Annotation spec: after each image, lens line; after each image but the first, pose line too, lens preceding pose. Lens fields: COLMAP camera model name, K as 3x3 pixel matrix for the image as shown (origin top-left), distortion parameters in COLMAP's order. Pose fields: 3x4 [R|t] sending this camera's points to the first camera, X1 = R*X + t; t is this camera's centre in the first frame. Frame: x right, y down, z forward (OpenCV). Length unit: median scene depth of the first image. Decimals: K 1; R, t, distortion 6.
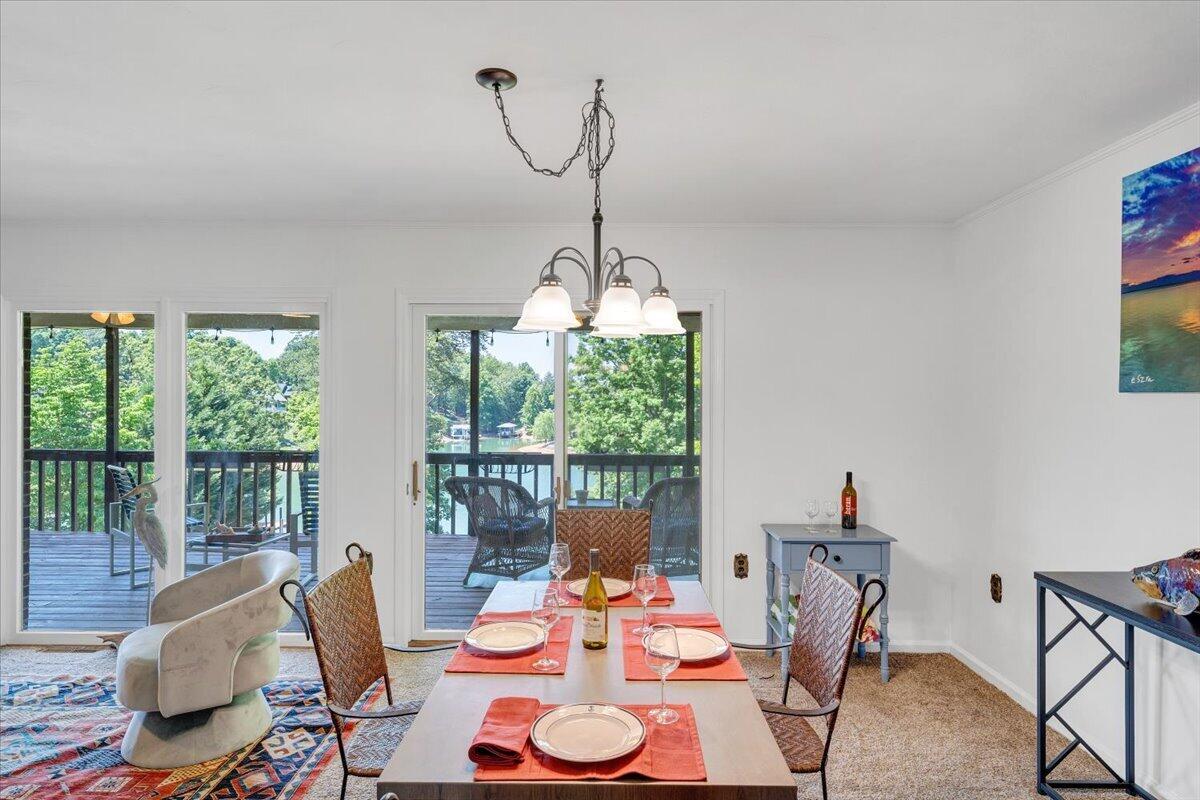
lens RADIAL K [[674.7, 0, 600.0], [0, 674.7, 400.0], [0, 0, 1]] dist [0.003168, 0.000035]
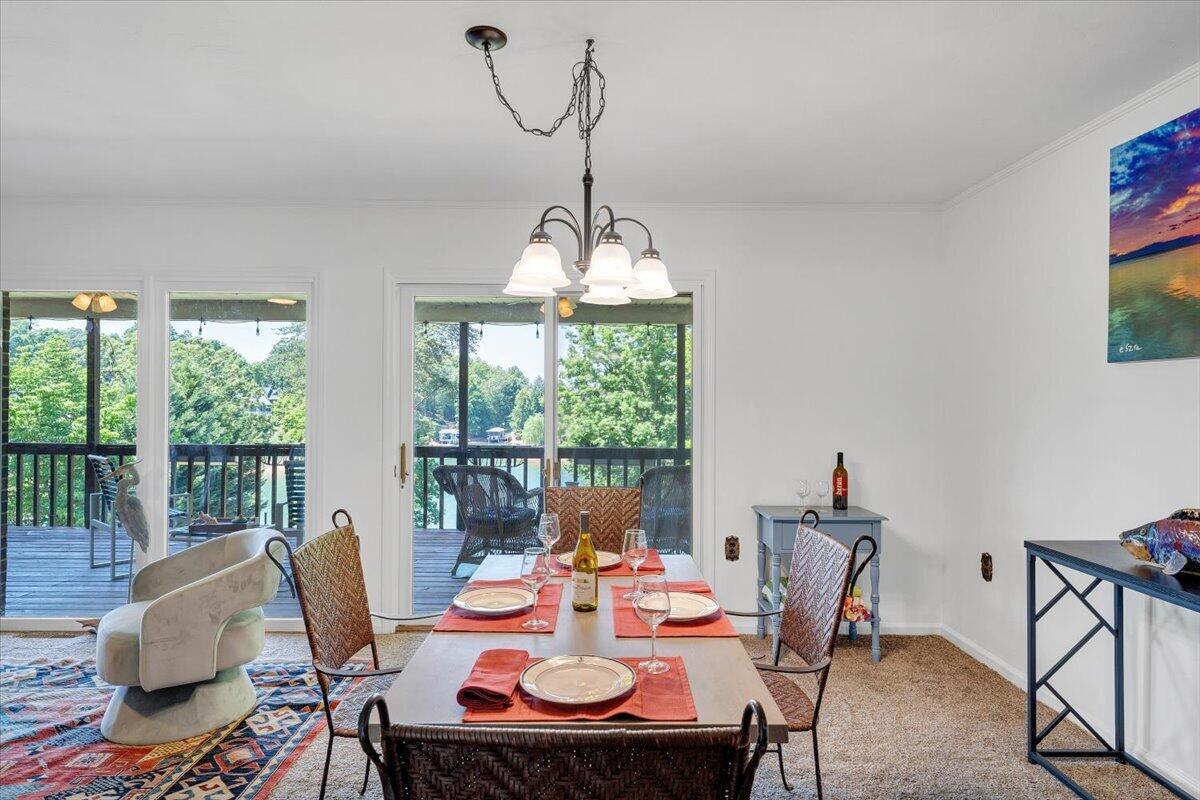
lens RADIAL K [[680.6, 0, 600.0], [0, 680.6, 400.0], [0, 0, 1]] dist [0.002629, 0.000742]
pose [[0.999898, 0.000796, 0.014242, 0.000081], [-0.000710, 0.999981, -0.006047, 0.046442], [-0.014246, 0.006036, 0.999880, -0.000878]]
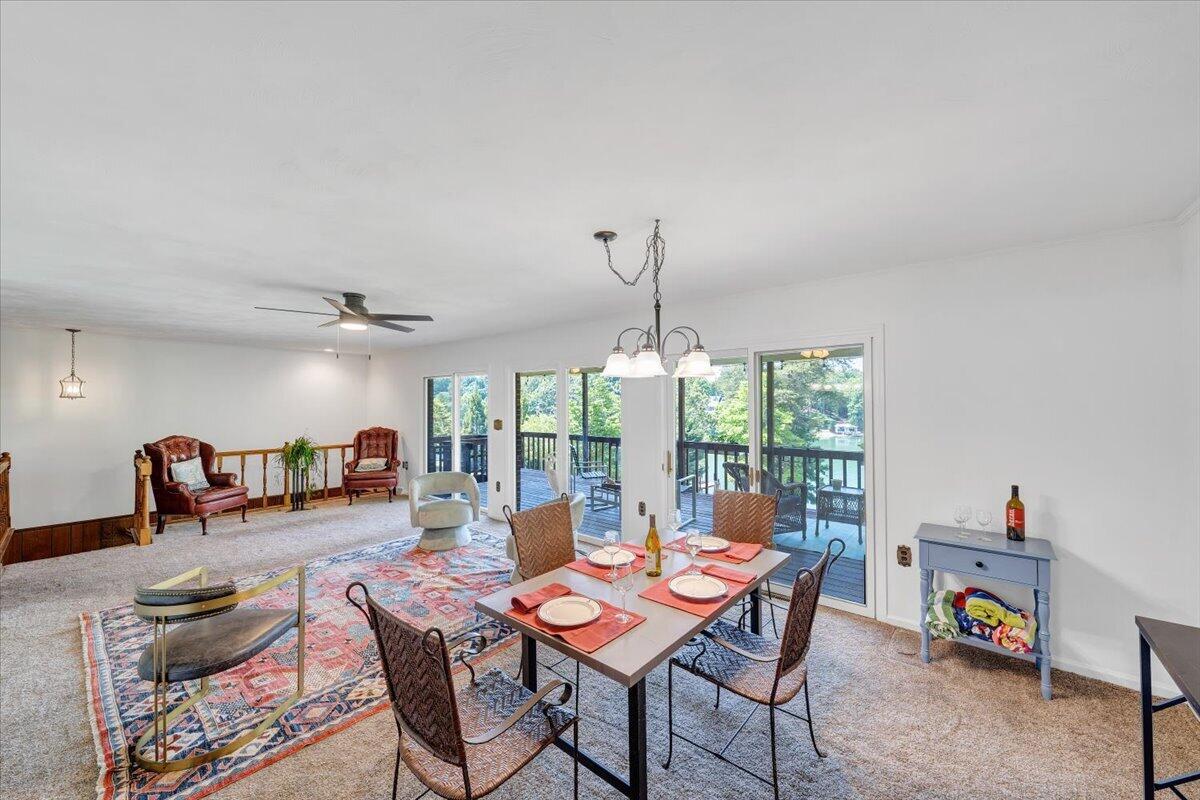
lens RADIAL K [[449.0, 0, 600.0], [0, 449.0, 400.0], [0, 0, 1]] dist [-0.001826, -0.000147]
pose [[0.765691, -0.013444, -0.643068, 0.426819], [0.004698, 0.999872, -0.015309, -0.023518], [0.643191, 0.008701, 0.765656, 0.074630]]
